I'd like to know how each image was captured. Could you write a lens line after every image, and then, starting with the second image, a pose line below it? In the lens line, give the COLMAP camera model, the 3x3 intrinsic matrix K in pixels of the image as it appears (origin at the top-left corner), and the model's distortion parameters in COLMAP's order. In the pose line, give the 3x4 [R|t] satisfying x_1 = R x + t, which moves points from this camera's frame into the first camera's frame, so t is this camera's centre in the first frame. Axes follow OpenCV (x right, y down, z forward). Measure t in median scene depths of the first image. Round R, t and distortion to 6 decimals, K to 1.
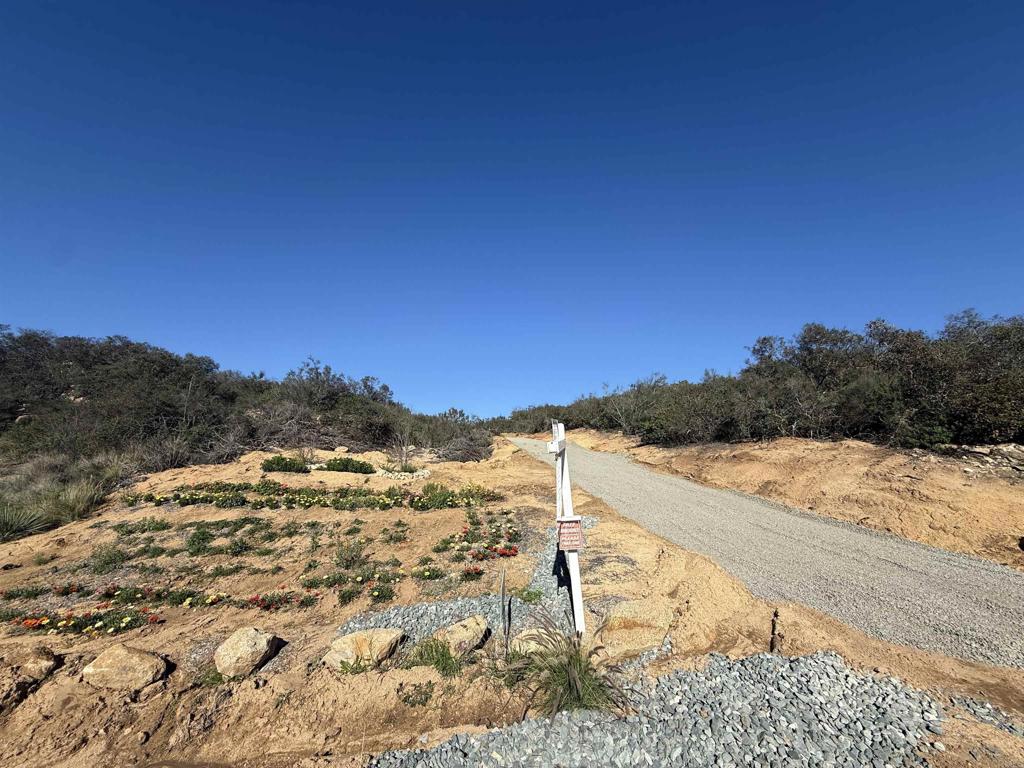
lens RADIAL K [[408.6, 0, 510.4], [0, 408.6, 384.2], [0, 0, 1]] dist [0.001009, -0.000289]
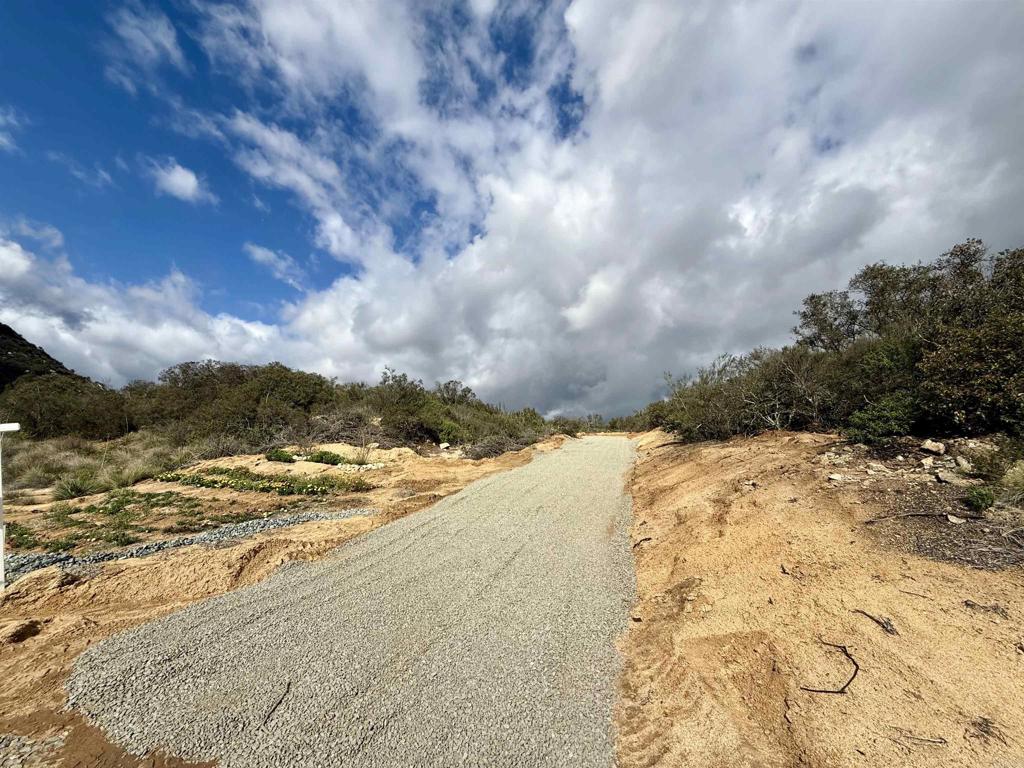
lens RADIAL K [[408.6, 0, 508.4], [0, 408.6, 377.4], [0, 0, 1]] dist [0.001009, -0.000289]
pose [[0.906087, -0.062553, -0.418442, 0.314675], [0.054279, 0.998024, -0.031658, 0.018634], [0.419596, 0.005972, 0.907692, 0.086617]]
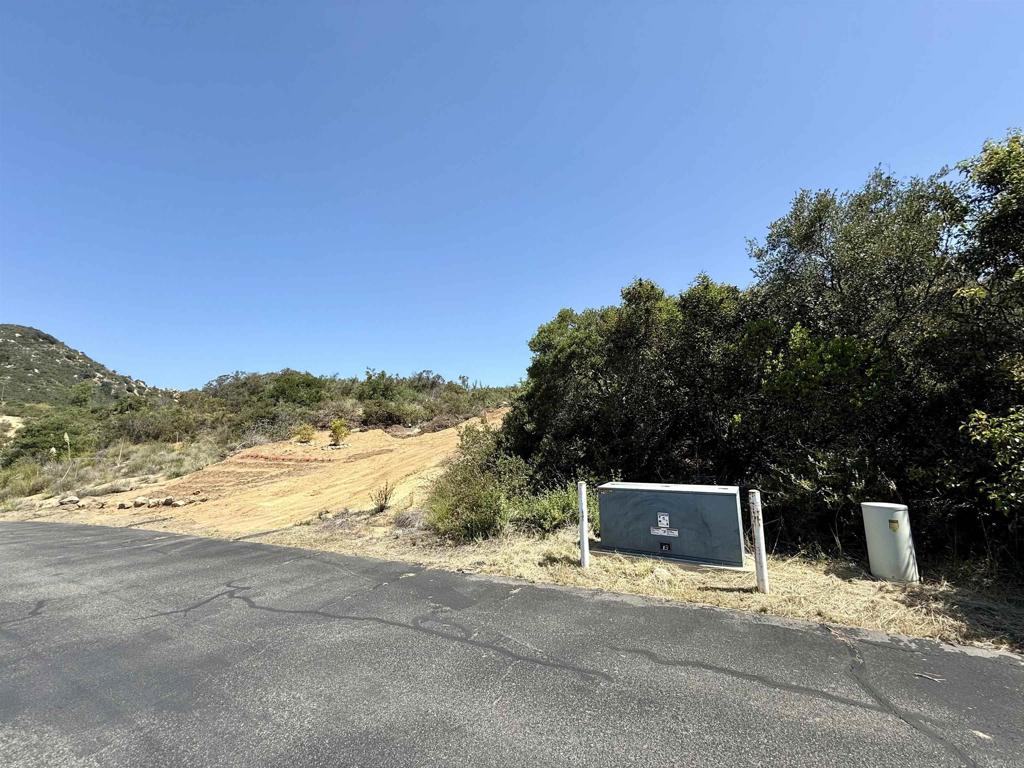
lens RADIAL K [[408.6, 0, 510.2], [0, 408.6, 382.5], [0, 0, 1]] dist [0.001009, -0.000289]
pose [[0.877587, -0.094775, -0.469956, 0.689629], [0.142926, 0.987411, 0.067768, -0.039848], [0.457616, -0.126641, 0.880085, -0.105325]]
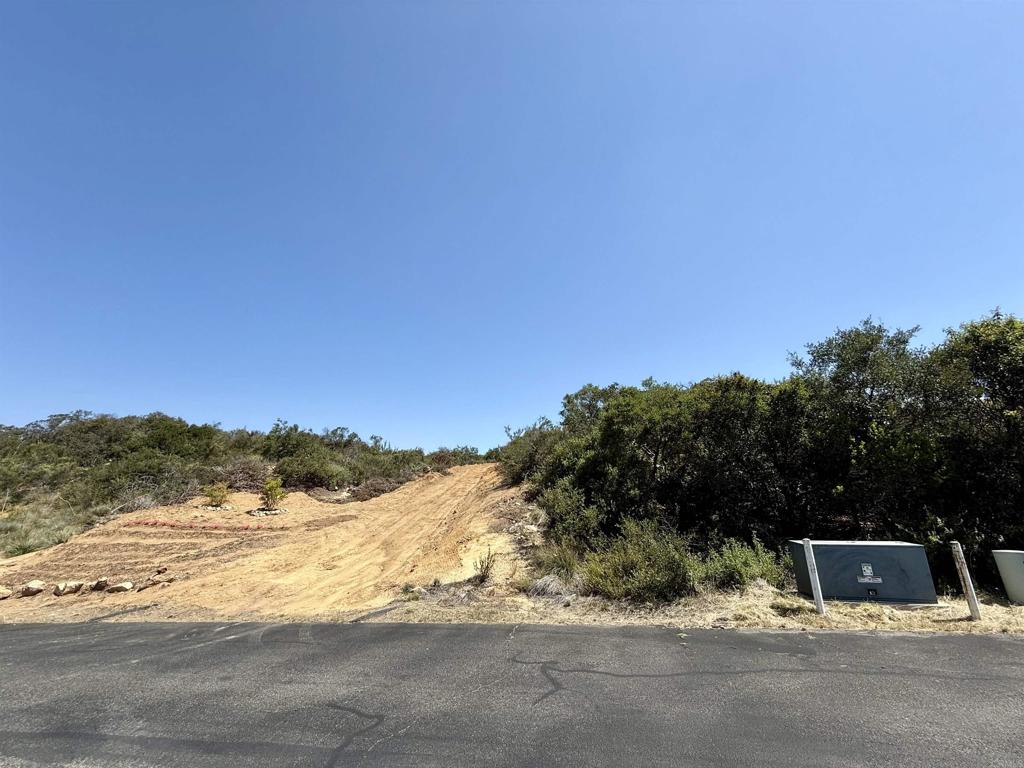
lens RADIAL K [[408.6, 0, 510.7], [0, 408.6, 383.2], [0, 0, 1]] dist [0.001009, -0.000289]
pose [[0.984421, -0.067198, -0.162482, 0.483899], [0.058287, 0.996555, -0.059002, -0.062391], [0.165887, 0.048612, 0.984946, -0.196228]]
